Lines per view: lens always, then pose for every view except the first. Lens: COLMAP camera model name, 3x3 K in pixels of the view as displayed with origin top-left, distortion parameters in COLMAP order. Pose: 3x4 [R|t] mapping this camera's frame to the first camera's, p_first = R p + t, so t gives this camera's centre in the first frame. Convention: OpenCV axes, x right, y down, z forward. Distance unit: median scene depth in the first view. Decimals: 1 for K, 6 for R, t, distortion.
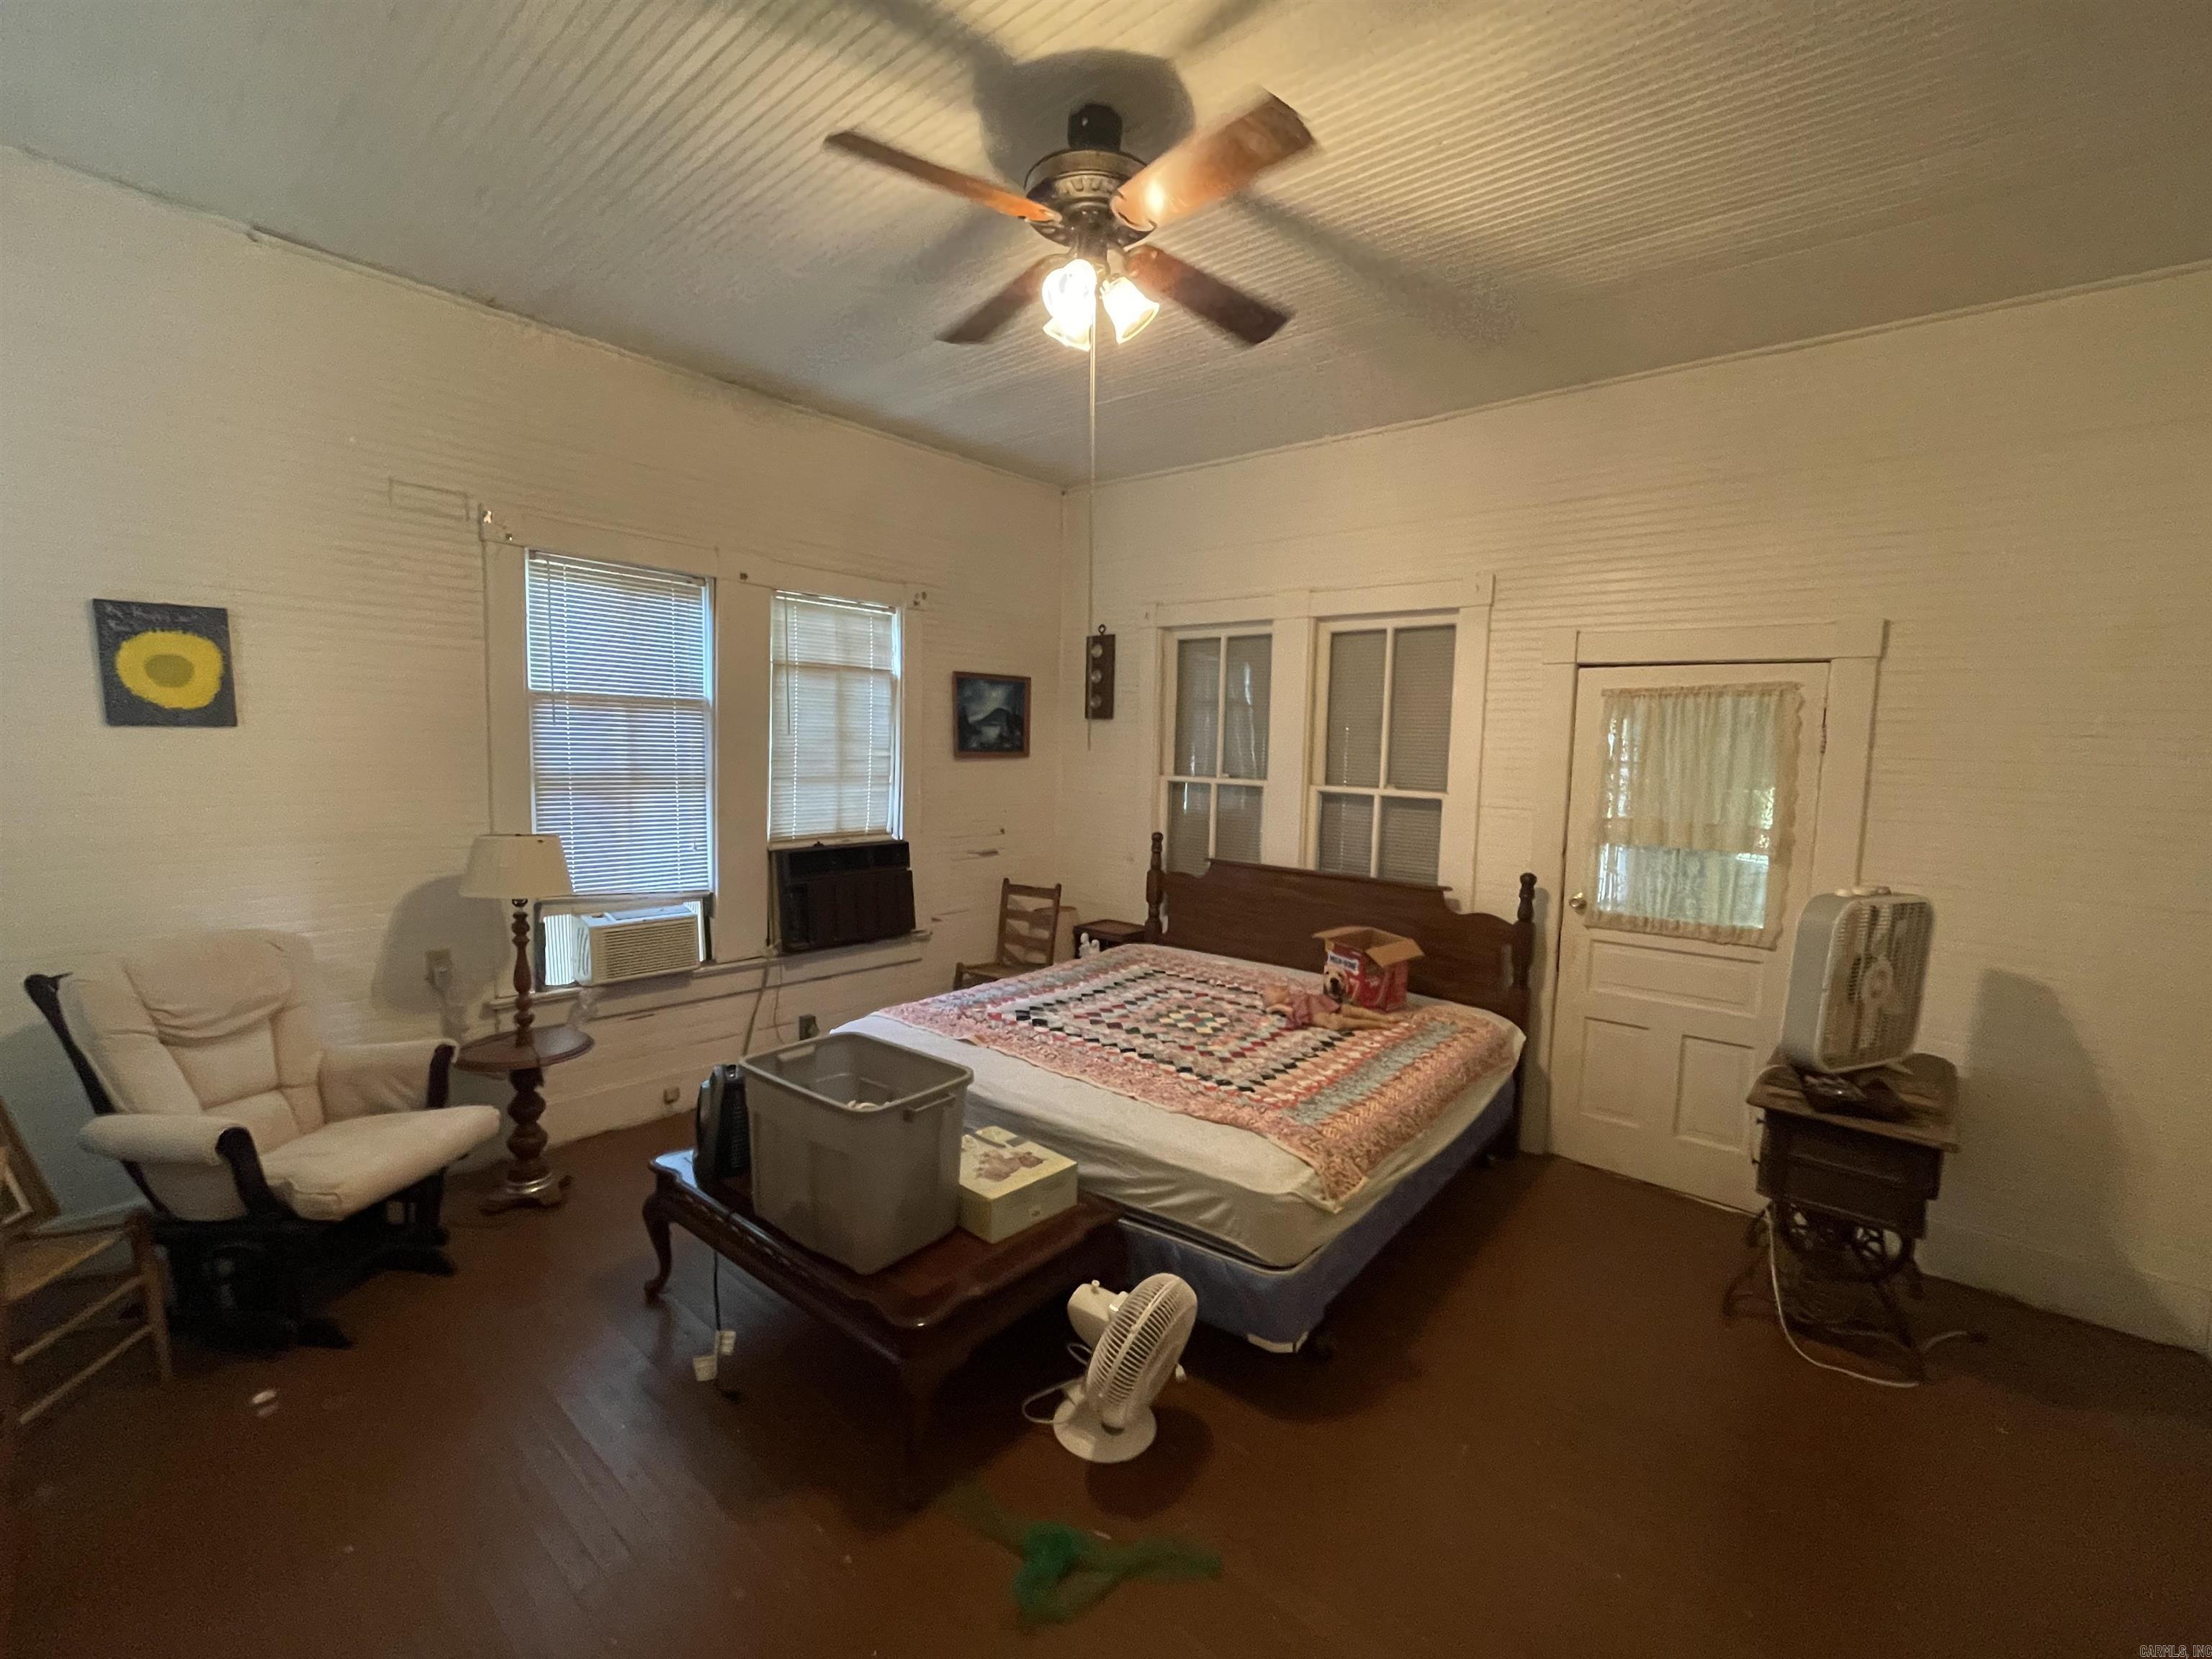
lens RADIAL K [[953.8, 0, 1111.2], [0, 953.8, 834.2], [0, 0, 1]] dist [-0.002258, -0.000057]
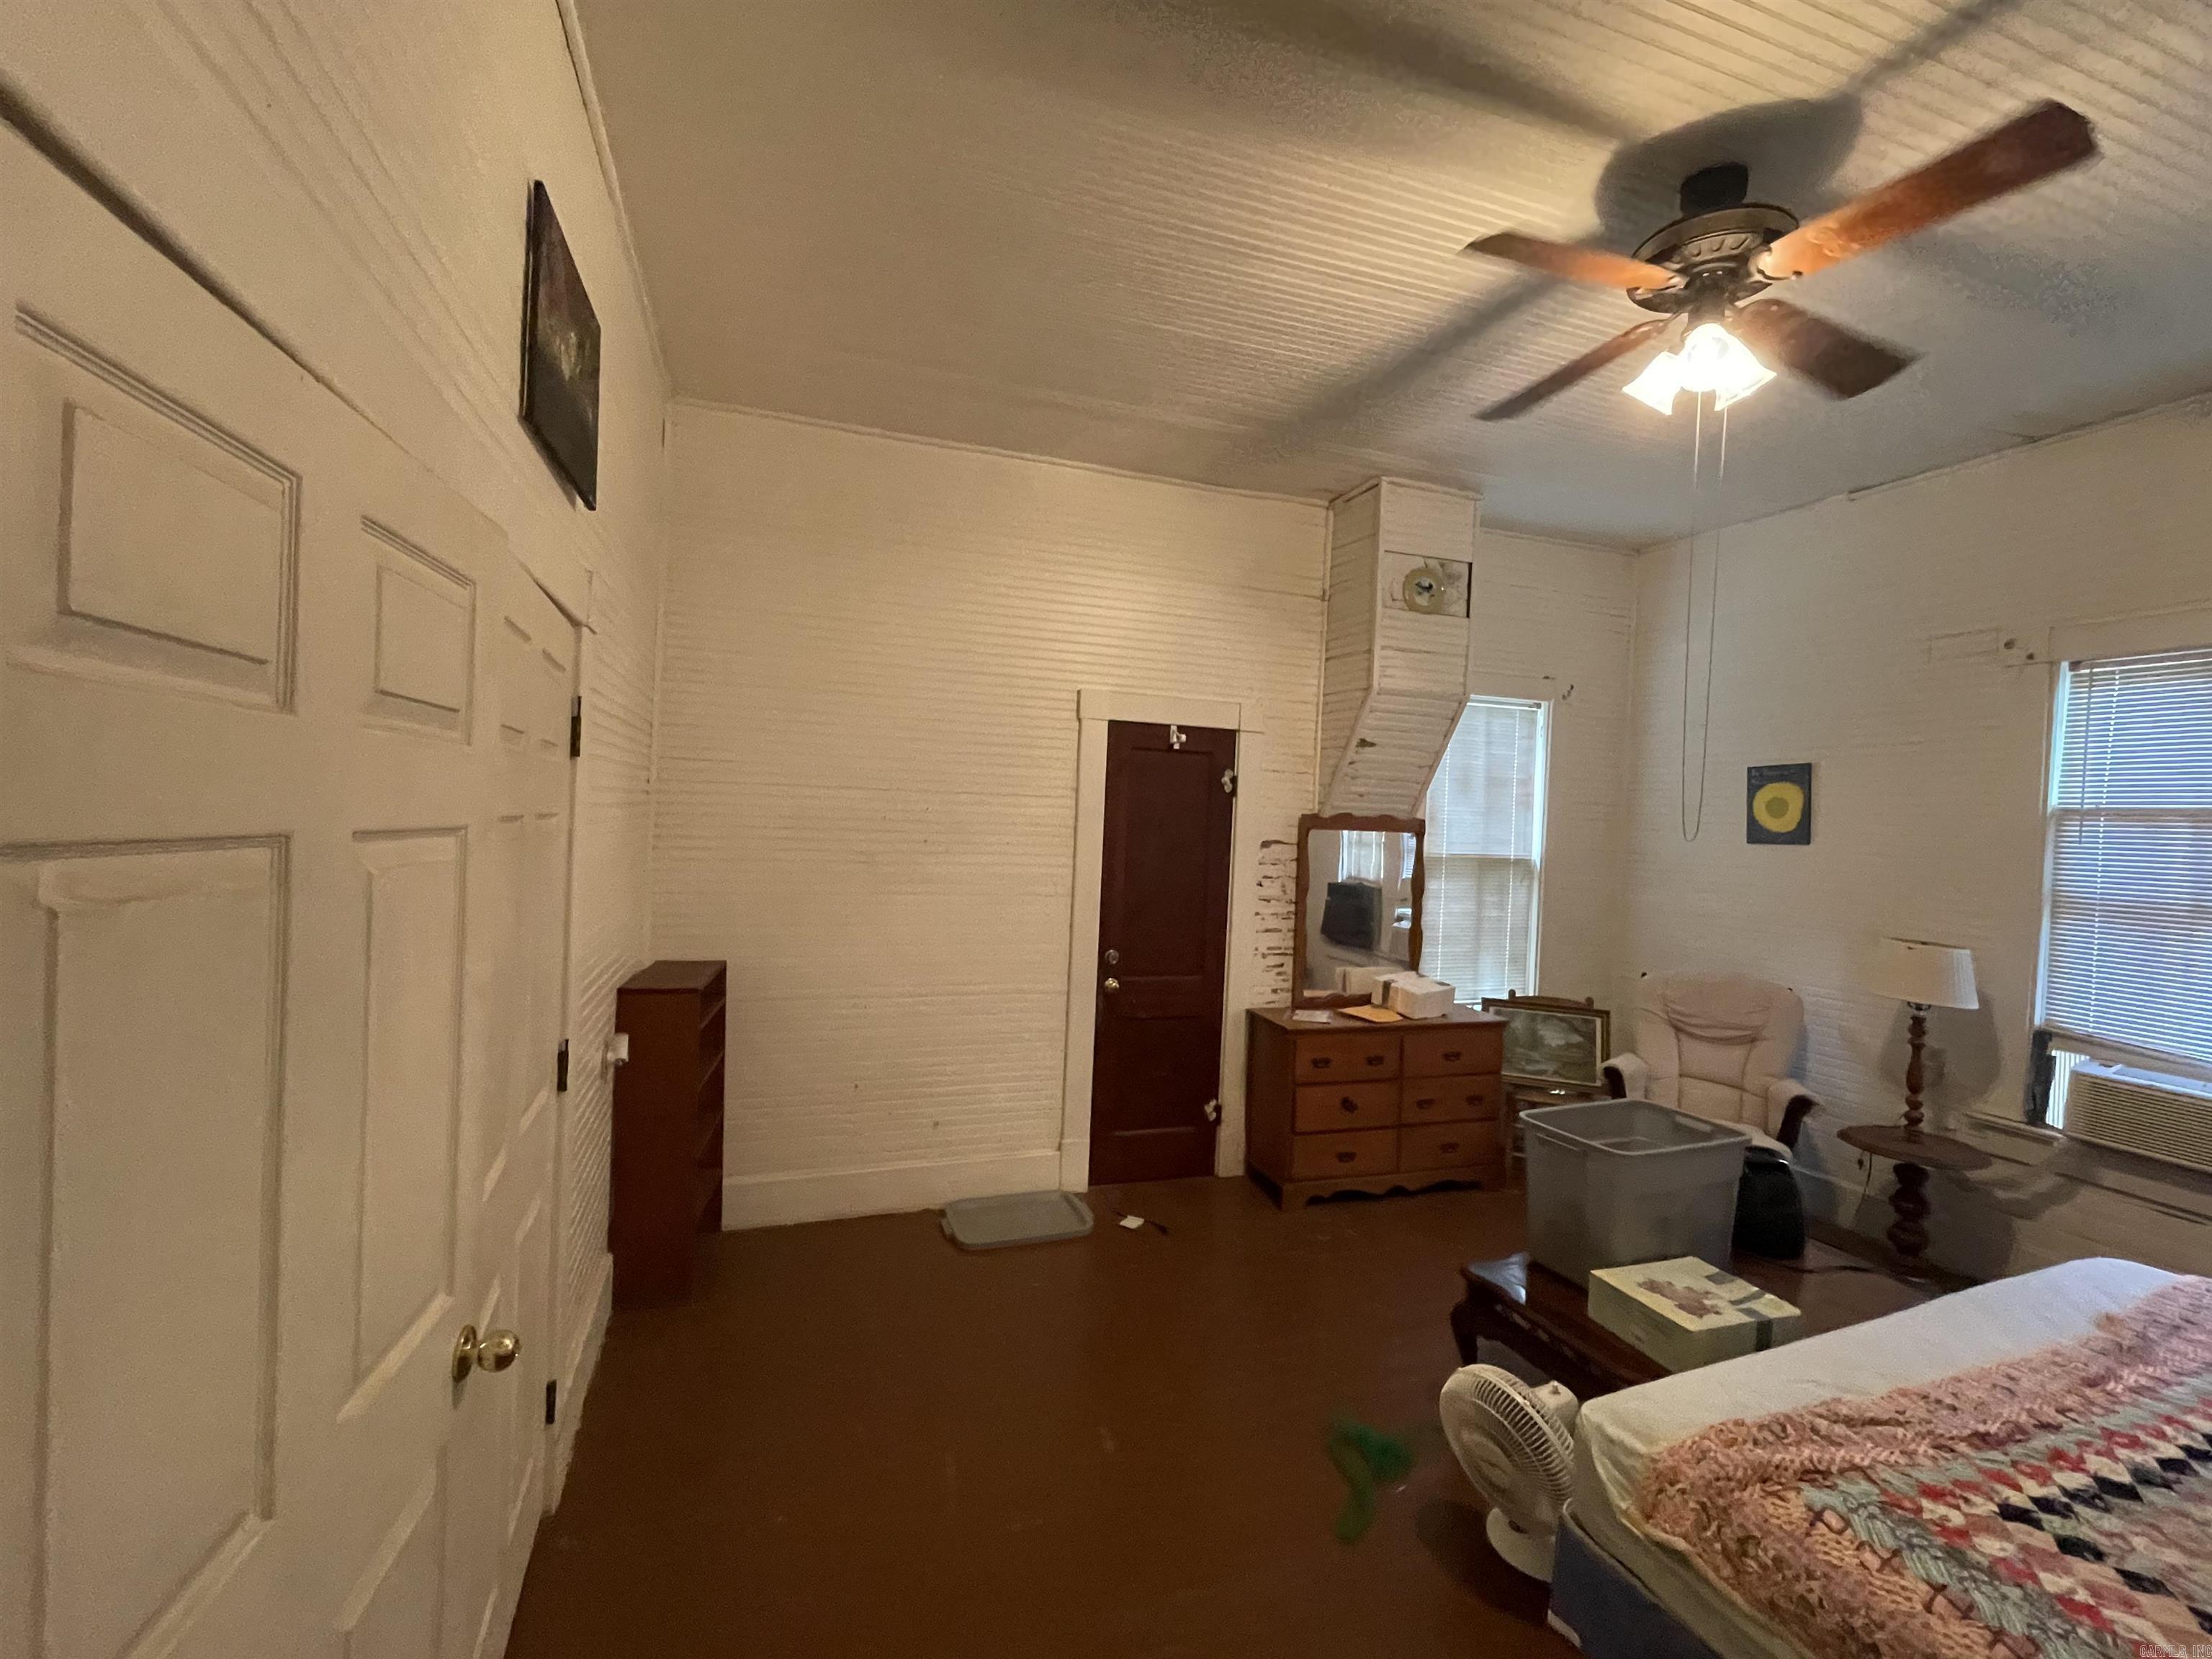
lens RADIAL K [[953.8, 0, 1111.2], [0, 953.8, 834.2], [0, 0, 1]] dist [-0.002258, -0.000057]
pose [[-0.487143, -0.030226, -0.872799, 0.769711], [-0.129414, 0.990865, 0.037916, -0.043244], [0.863681, 0.131423, -0.486604, 0.730698]]
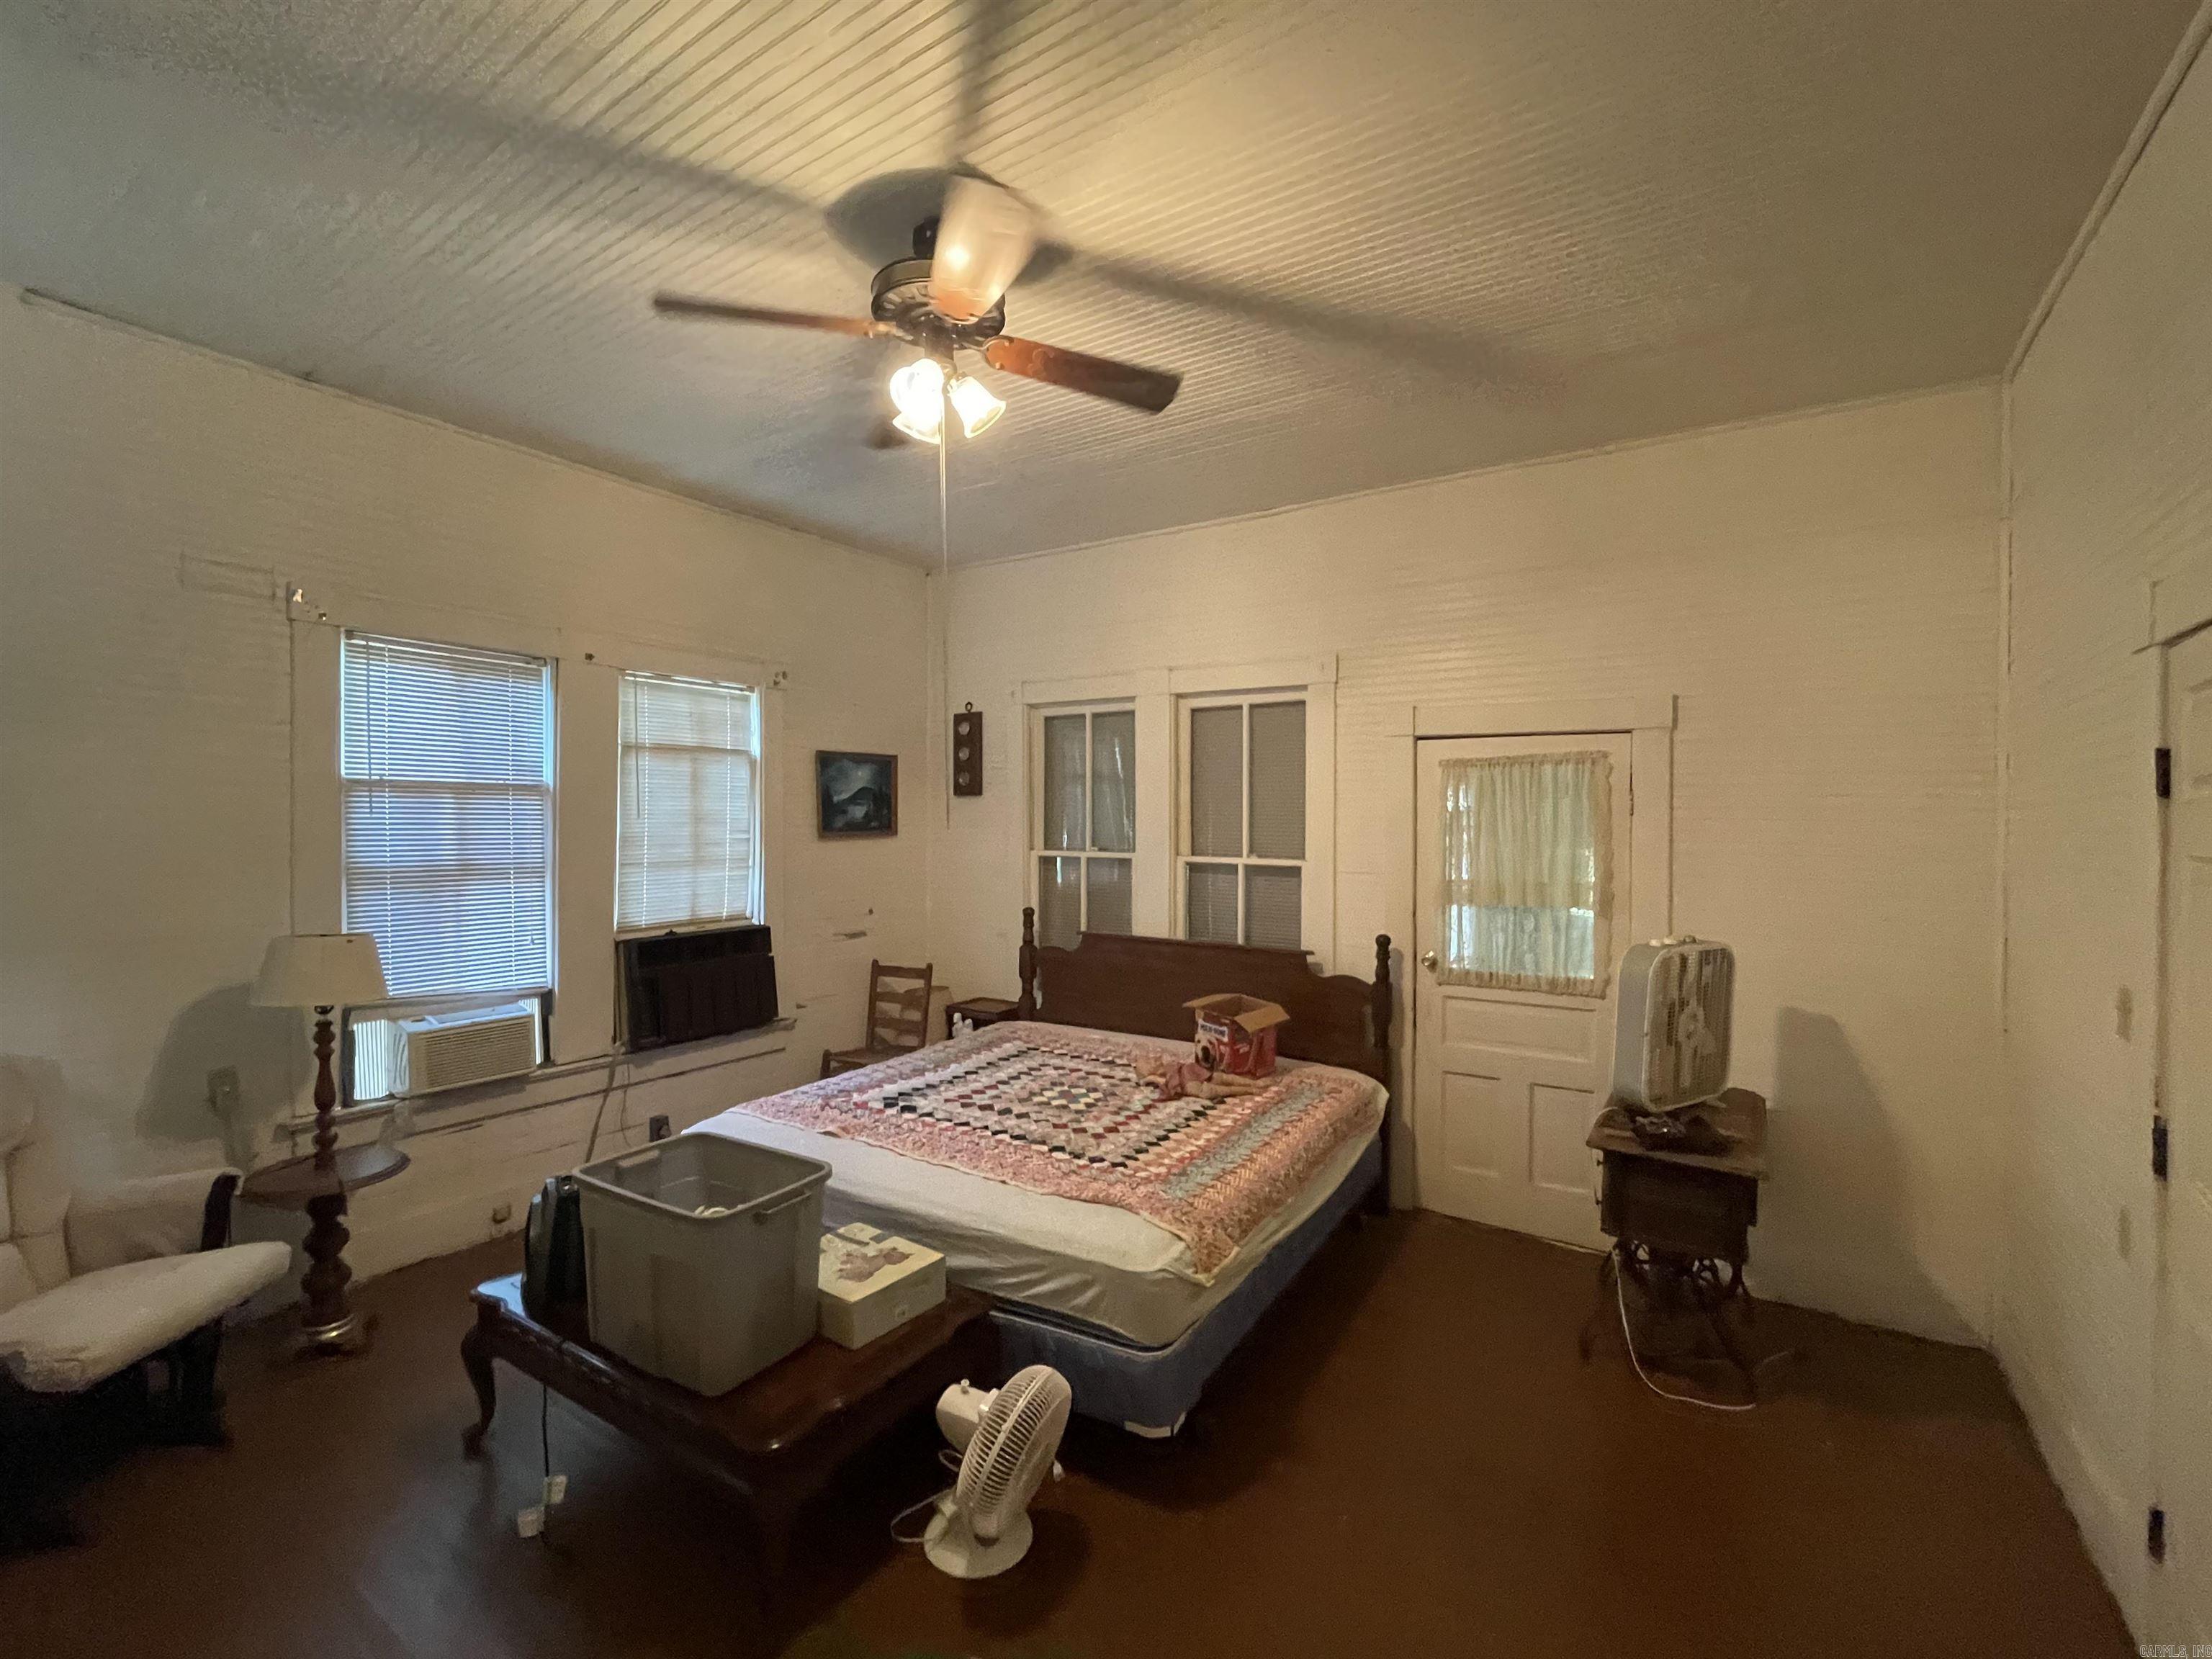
lens RADIAL K [[953.8, 0, 1111.2], [0, 953.8, 834.2], [0, 0, 1]] dist [-0.002258, -0.000057]
pose [[0.991675, -0.024632, 0.126388, 0.015981], [0.034145, 0.996699, -0.073661, -0.002989], [-0.124156, 0.077364, 0.989242, -0.008116]]
